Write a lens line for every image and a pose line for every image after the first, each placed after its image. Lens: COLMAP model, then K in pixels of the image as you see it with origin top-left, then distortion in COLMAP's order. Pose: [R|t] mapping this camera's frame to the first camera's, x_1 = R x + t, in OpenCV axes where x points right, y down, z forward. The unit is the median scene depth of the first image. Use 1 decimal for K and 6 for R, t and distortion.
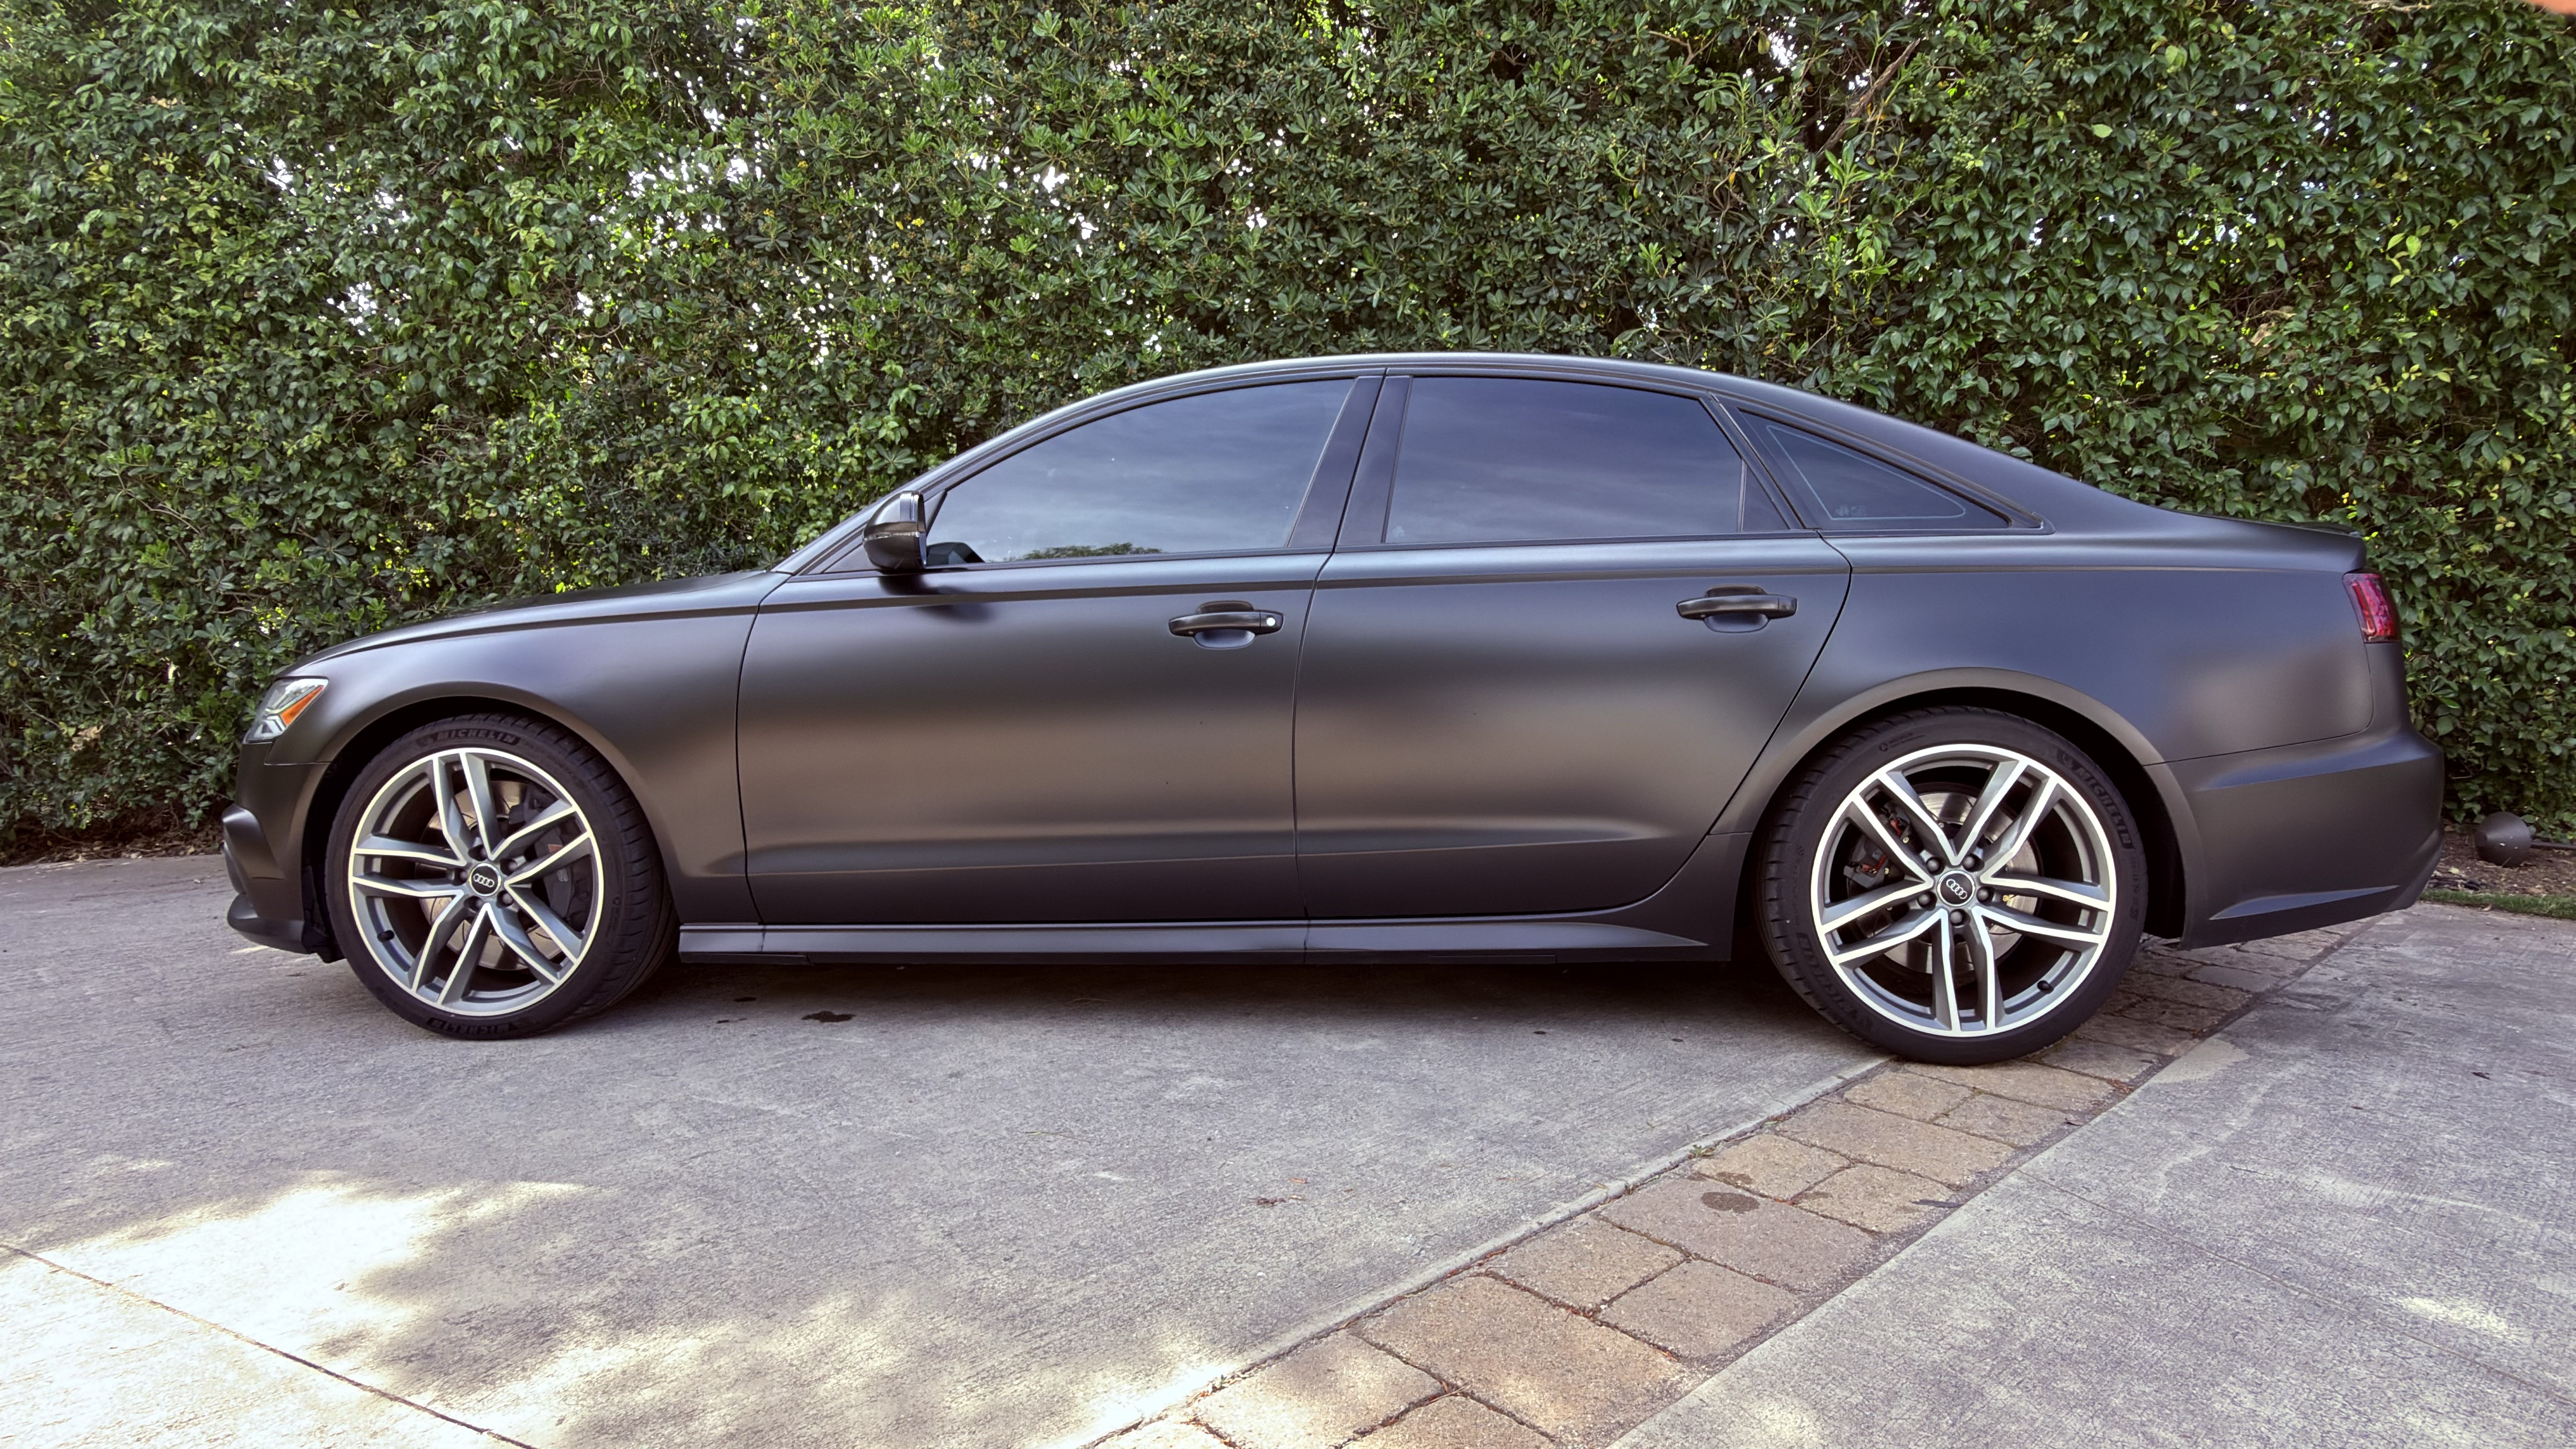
lens RADIAL K [[1363.9, 0, 1299.8], [0, 1363.9, 726.6], [0, 0, 1]] dist [0.002500, -0.001796]
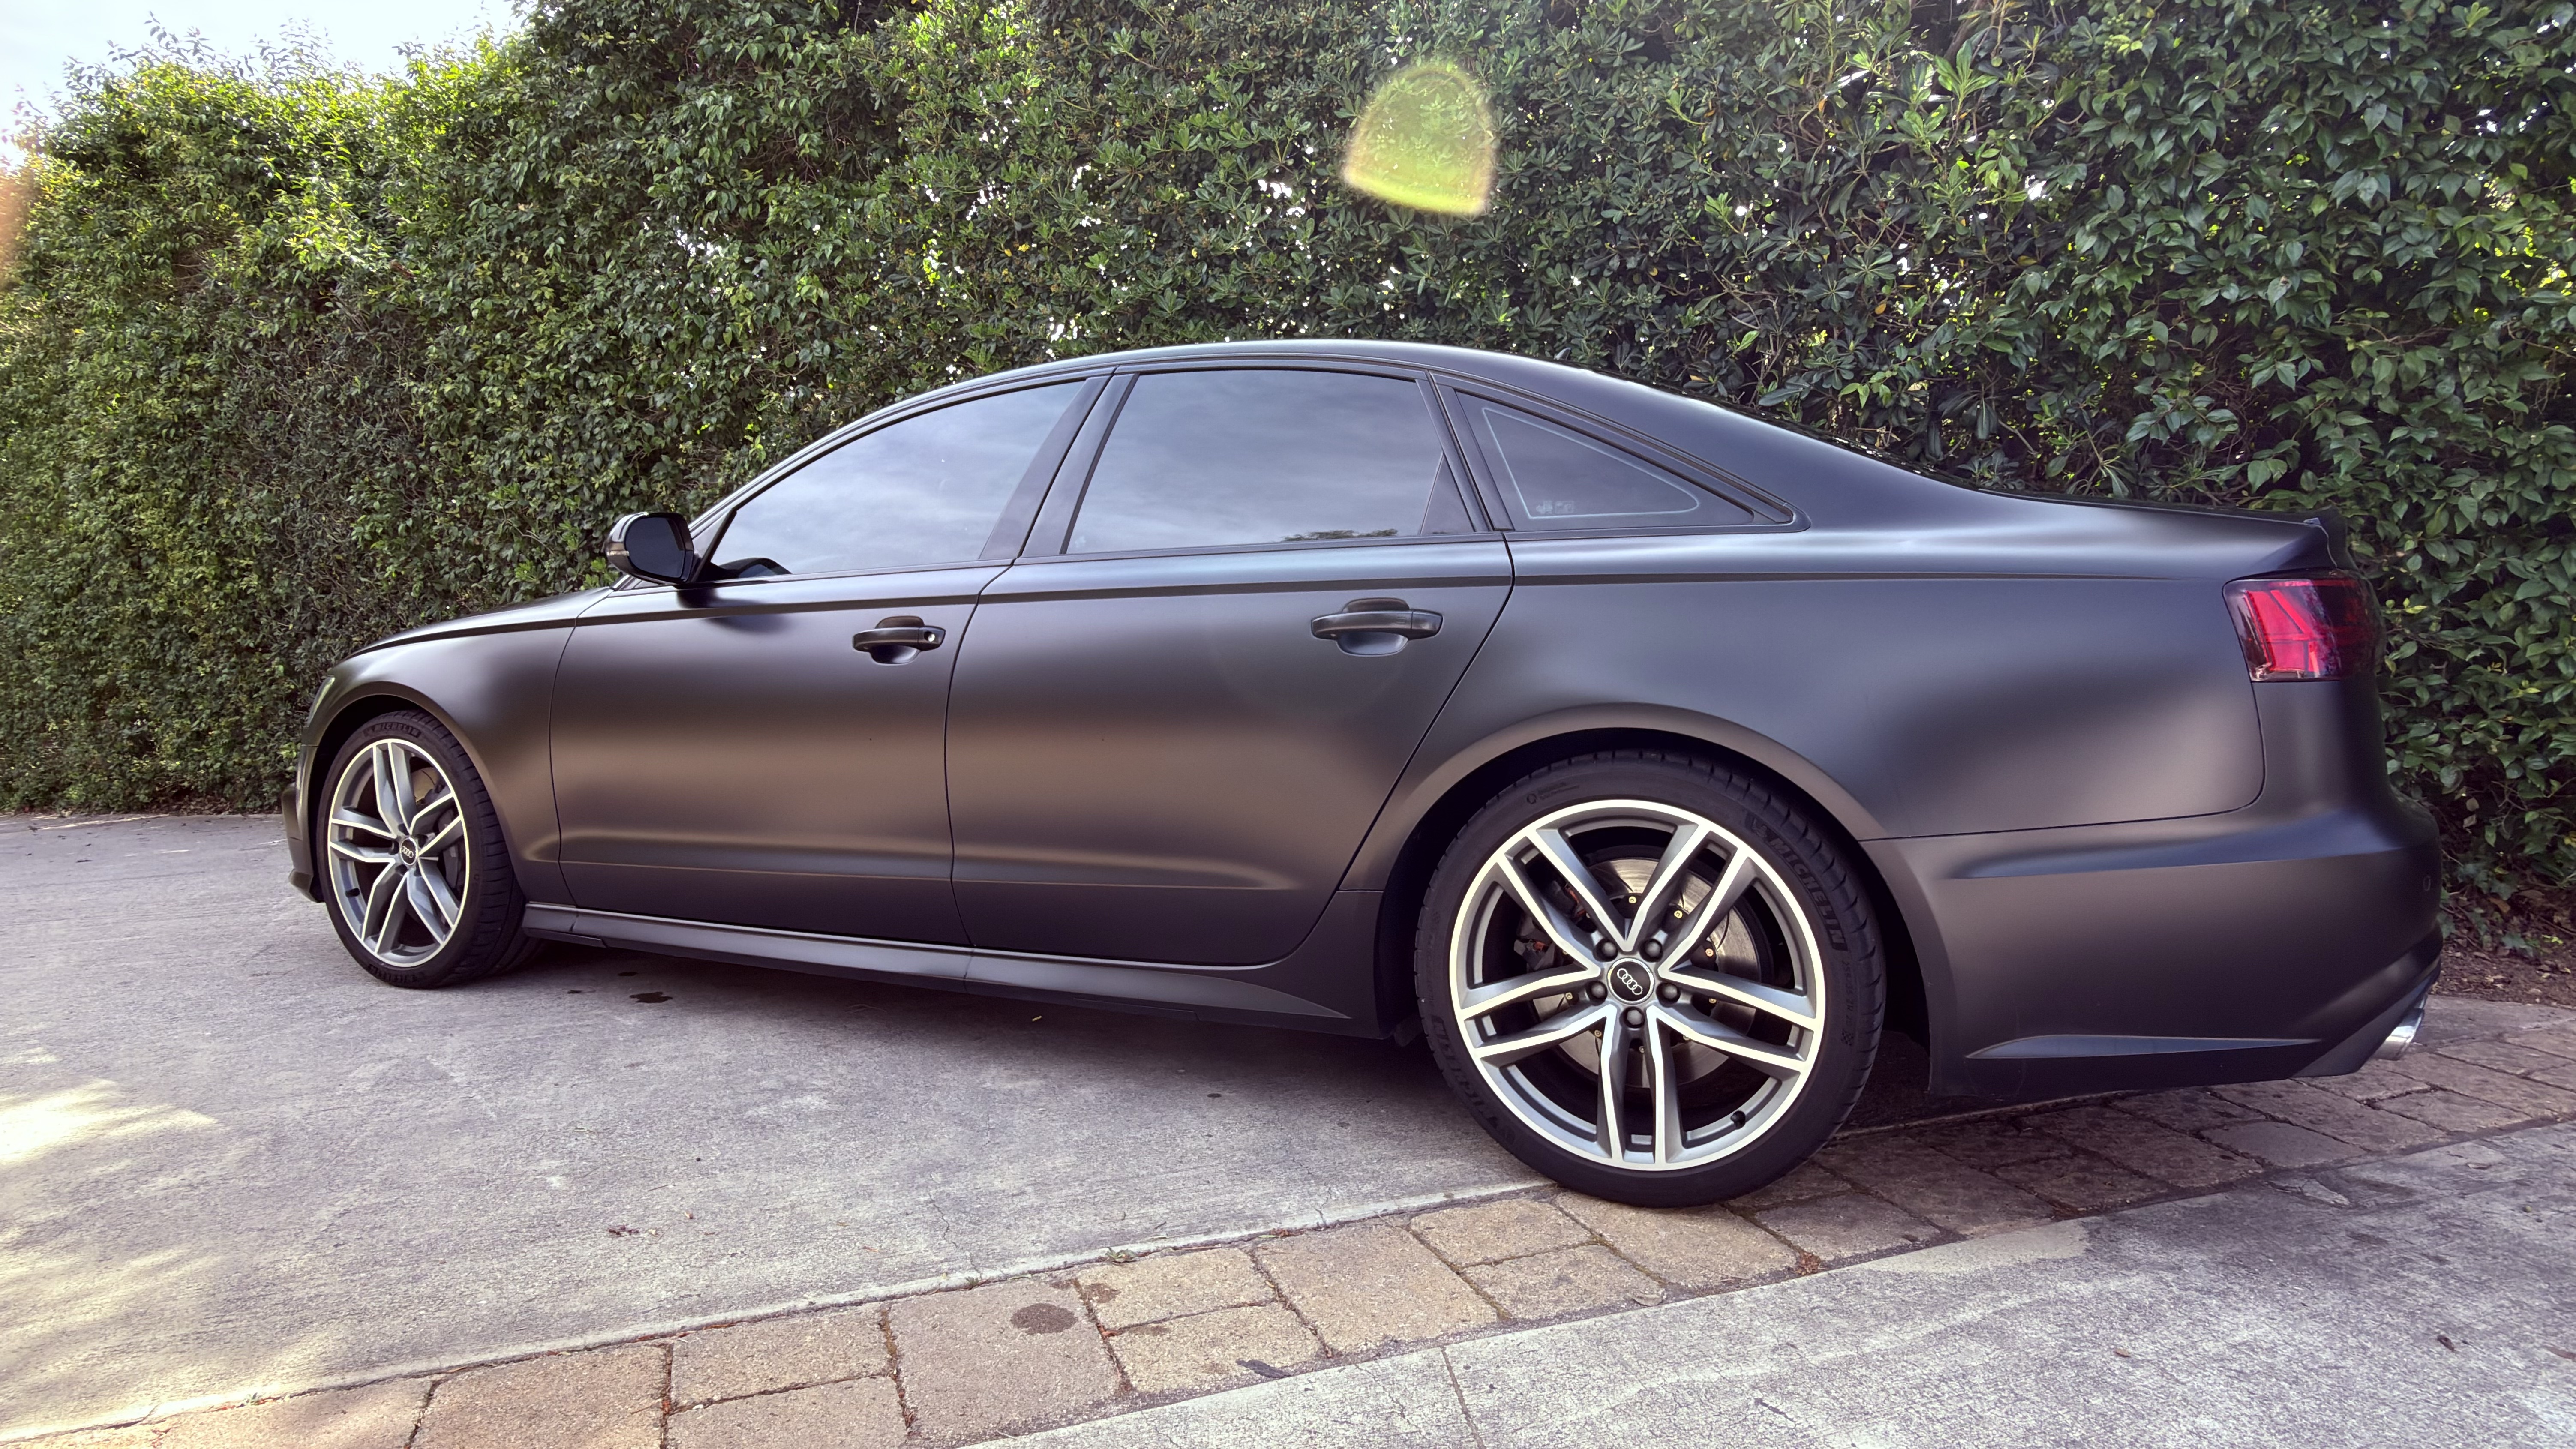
lens RADIAL K [[1363.9, 0, 1295.3], [0, 1363.9, 726.7], [0, 0, 1]] dist [0.002500, -0.001796]
pose [[0.934292, 0.031292, -0.355133, 0.322349], [-0.031806, 0.999484, 0.004392, -0.014668], [0.355087, 0.007192, 0.934806, 0.105122]]
